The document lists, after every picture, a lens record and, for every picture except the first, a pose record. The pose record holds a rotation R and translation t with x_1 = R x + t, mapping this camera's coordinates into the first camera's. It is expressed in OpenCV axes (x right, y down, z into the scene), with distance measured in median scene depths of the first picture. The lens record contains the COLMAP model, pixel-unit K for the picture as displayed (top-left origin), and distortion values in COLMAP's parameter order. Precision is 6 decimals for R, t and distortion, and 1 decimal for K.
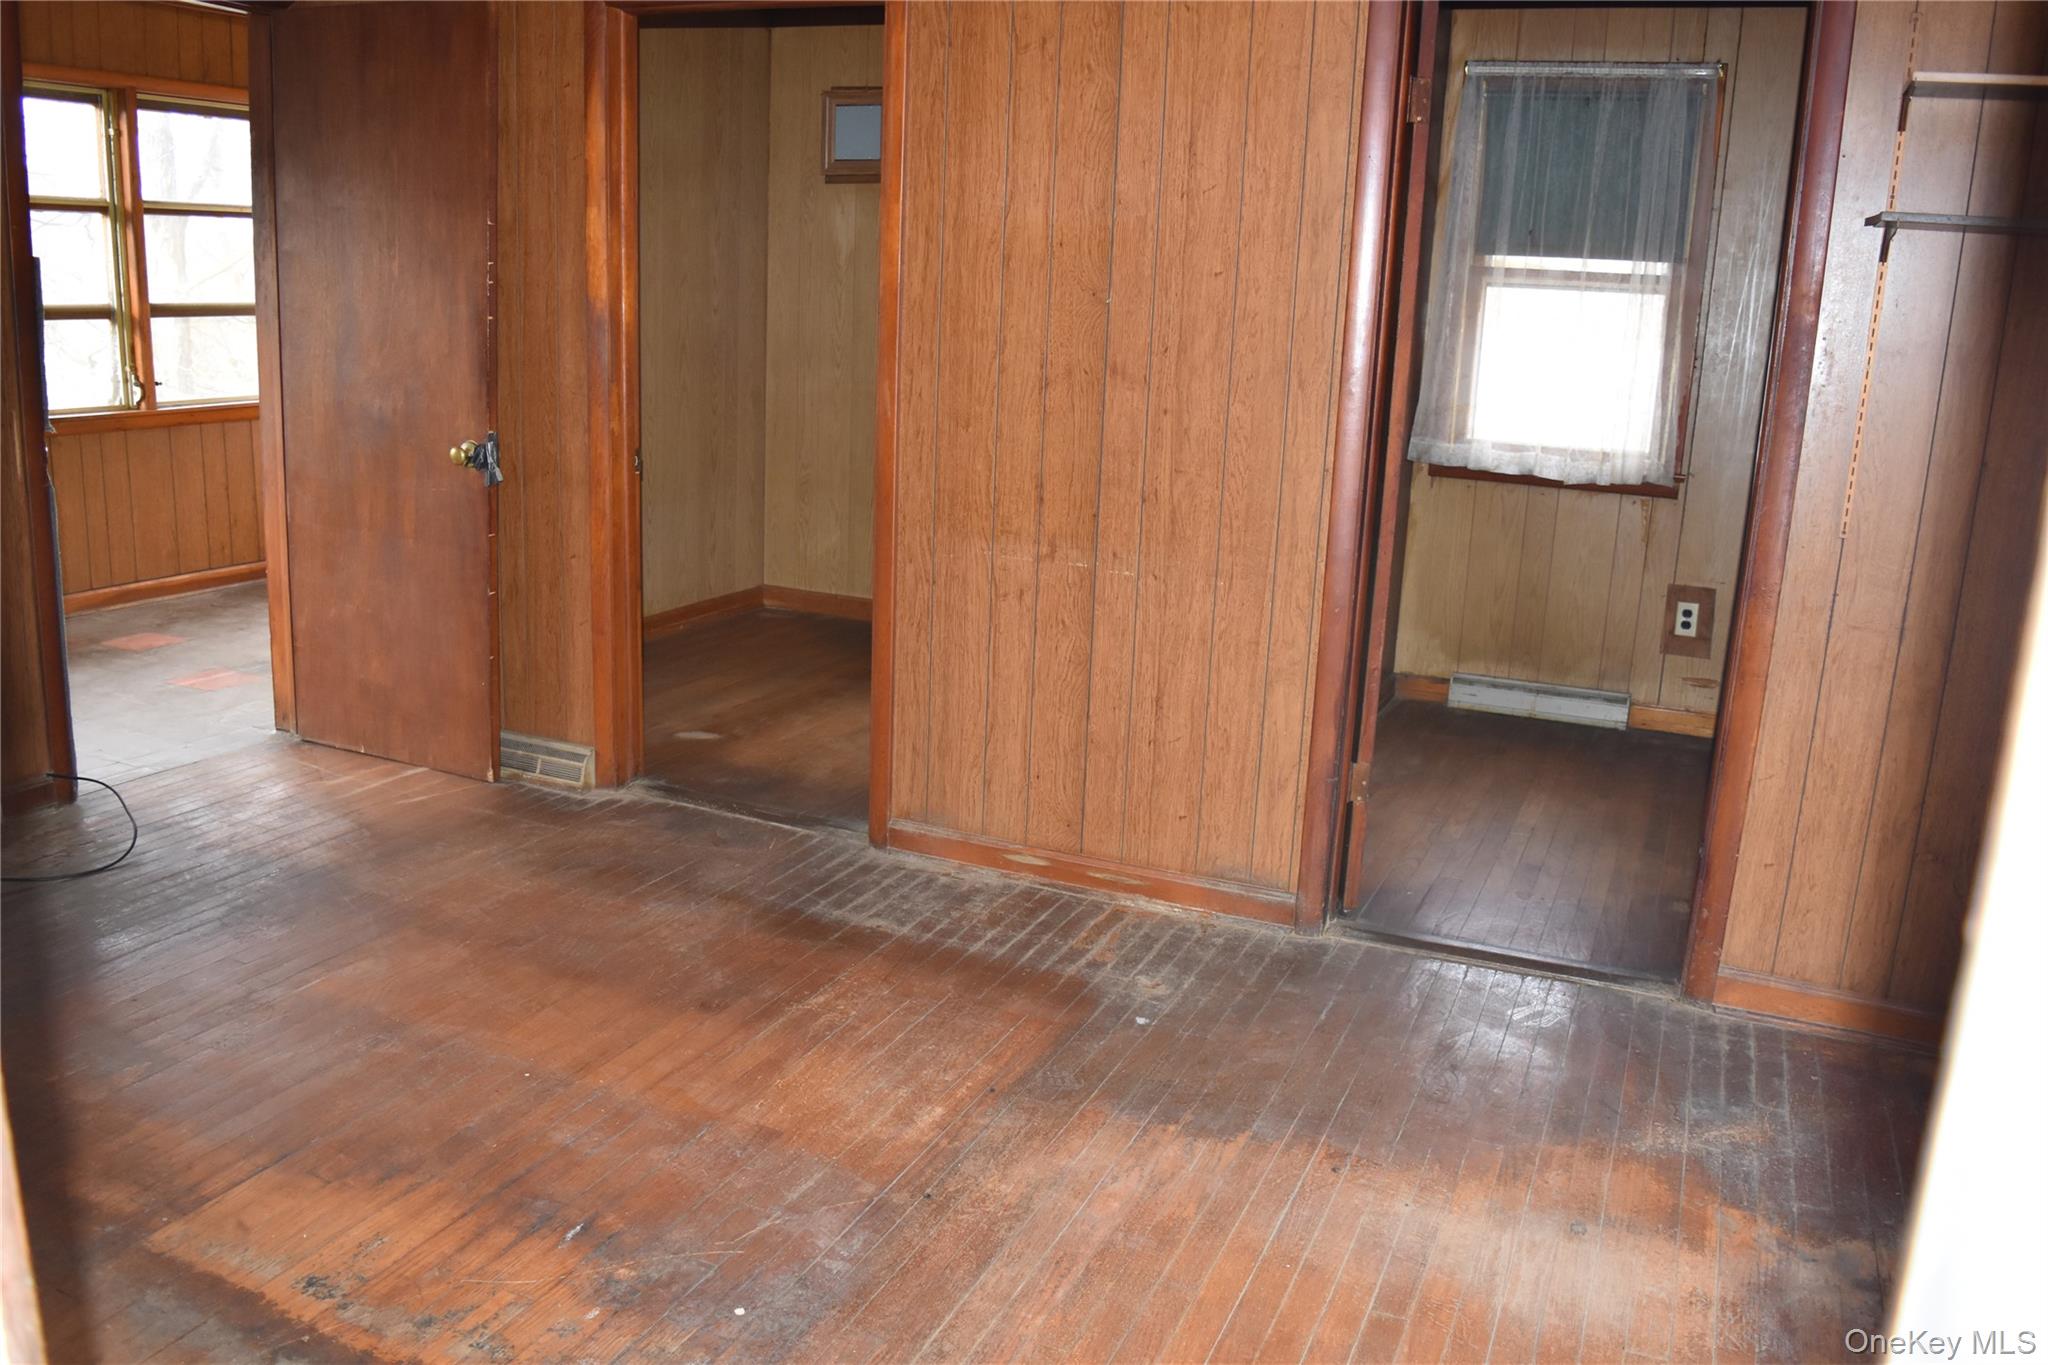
lens RADIAL K [[1606.6, 0, 1028.0], [0, 1606.6, 680.8], [0, 0, 1]] dist [-0.091390, 0.003432]
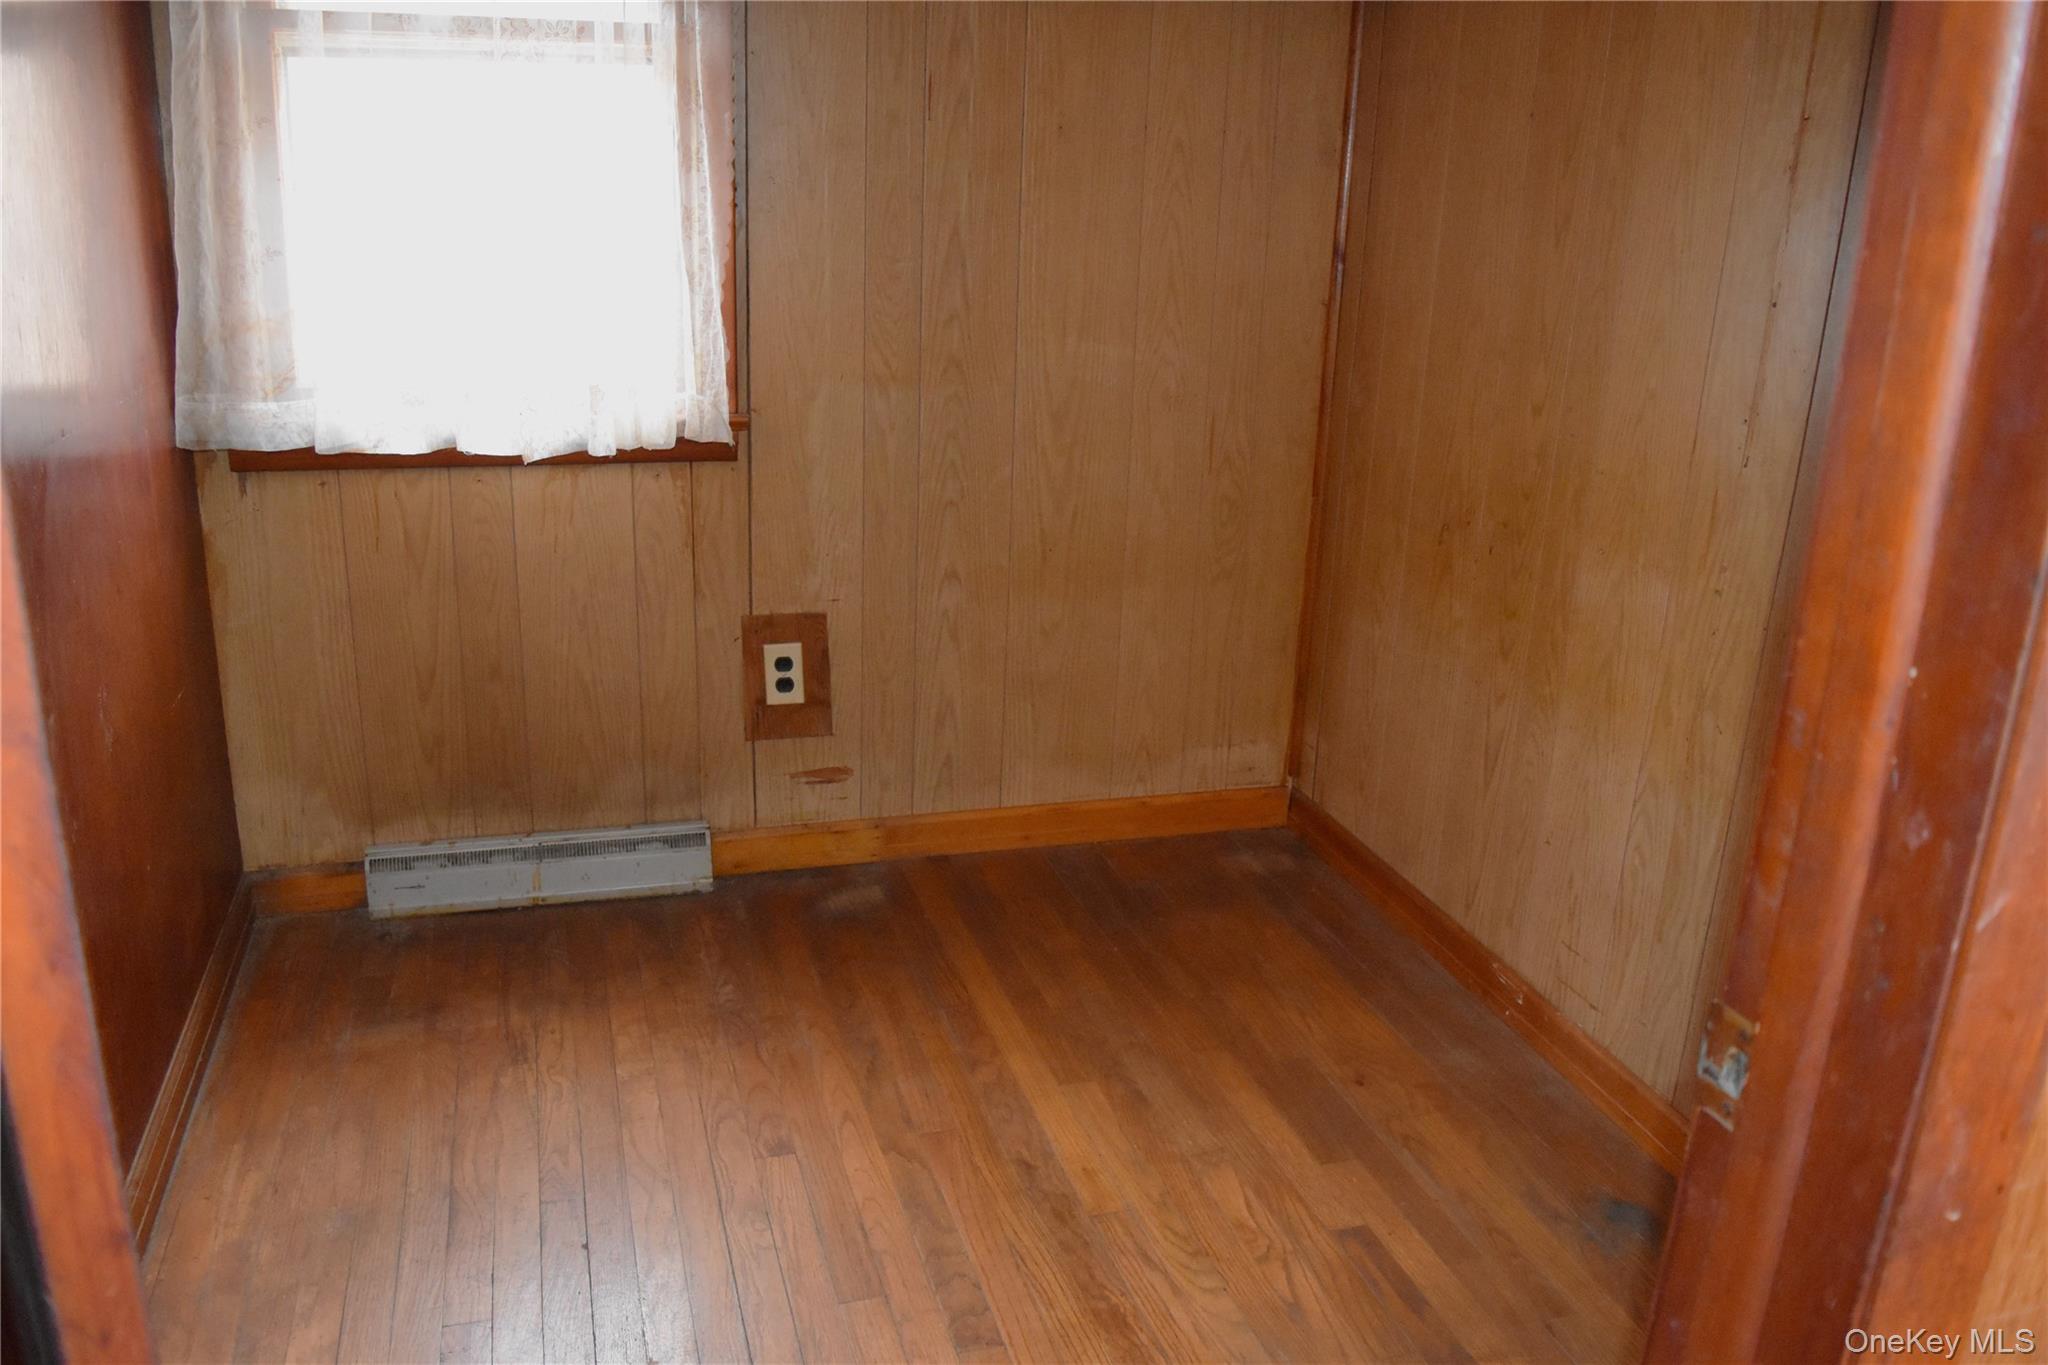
lens RADIAL K [[1606.6, 0, 1029.3], [0, 1606.6, 679.7], [0, 0, 1]] dist [-0.091390, 0.003432]
pose [[0.753948, -0.217177, 0.619997, 0.133267], [0.149055, 0.975713, 0.160521, -0.112041], [-0.639800, -0.028611, 0.768009, 0.510374]]
